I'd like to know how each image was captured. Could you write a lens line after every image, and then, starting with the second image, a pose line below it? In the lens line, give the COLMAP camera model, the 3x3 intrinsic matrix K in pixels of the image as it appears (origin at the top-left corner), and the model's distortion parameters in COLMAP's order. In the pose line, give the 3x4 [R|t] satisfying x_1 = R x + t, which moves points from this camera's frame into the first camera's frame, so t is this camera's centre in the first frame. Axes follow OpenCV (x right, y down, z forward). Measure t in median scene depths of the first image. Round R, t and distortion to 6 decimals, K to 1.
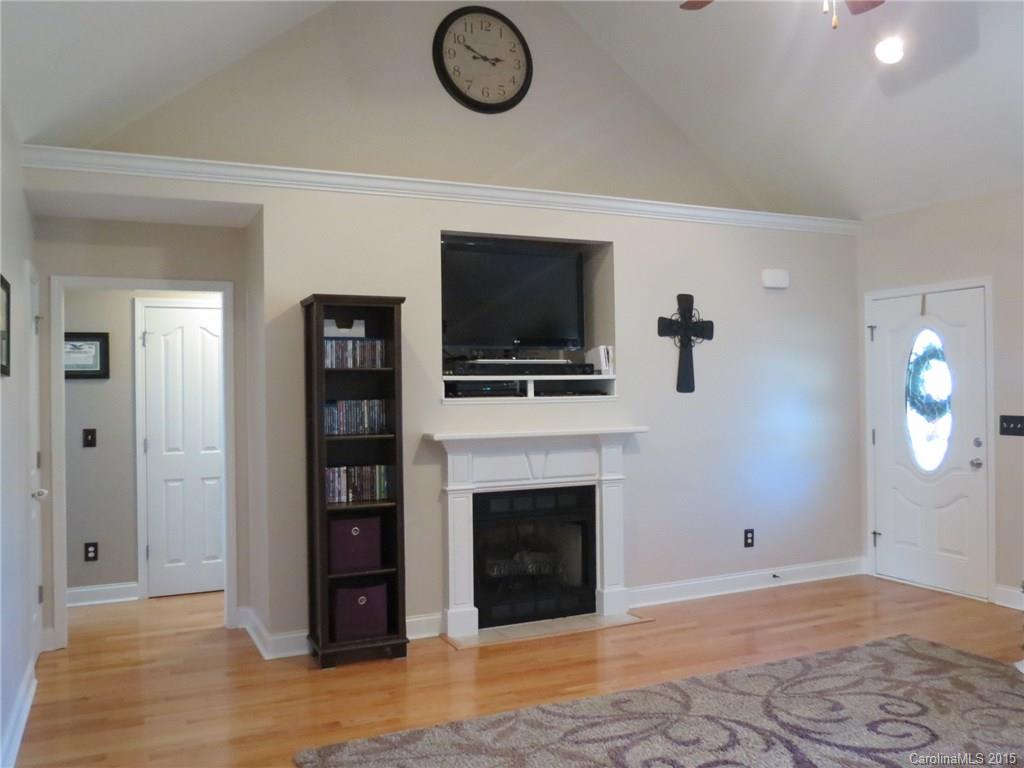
lens RADIAL K [[872.8, 0, 515.9], [0, 872.8, 386.9], [0, 0, 1]] dist [-0.036474, 0.019441]
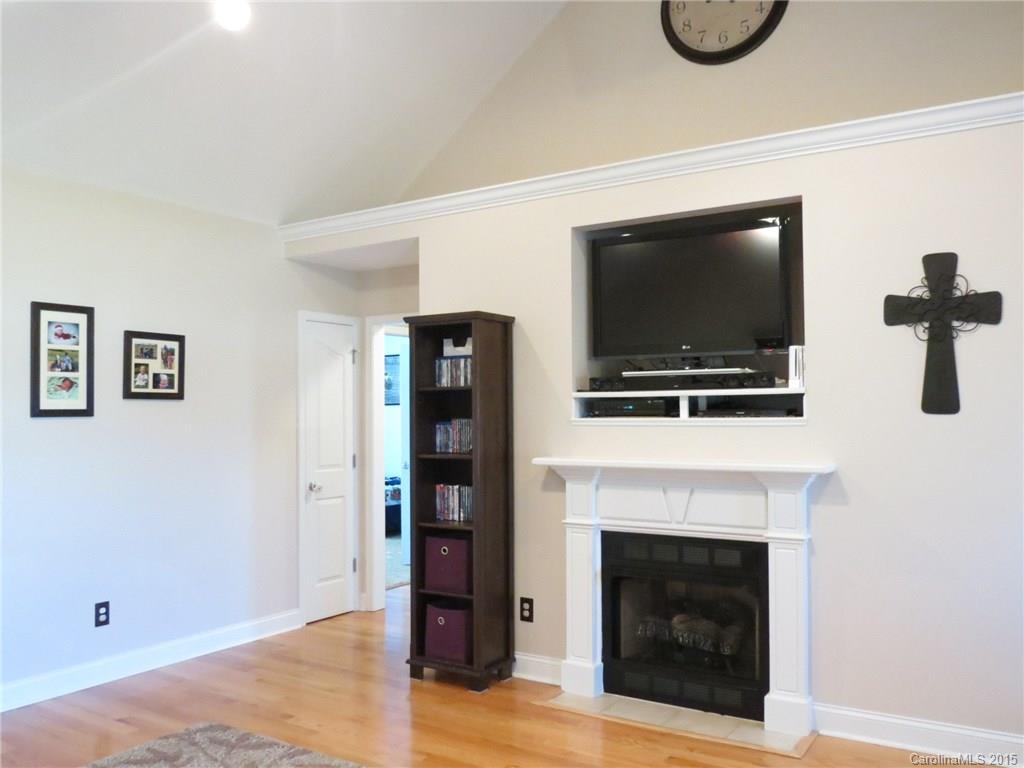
lens RADIAL K [[872.8, 0, 515.9], [0, 872.8, 386.9], [0, 0, 1]] dist [-0.036474, 0.019441]
pose [[0.524928, -0.014380, -0.851025, 0.633675], [0.005517, 0.999894, -0.013492, -0.006667], [0.851129, 0.002388, 0.524951, 0.487149]]
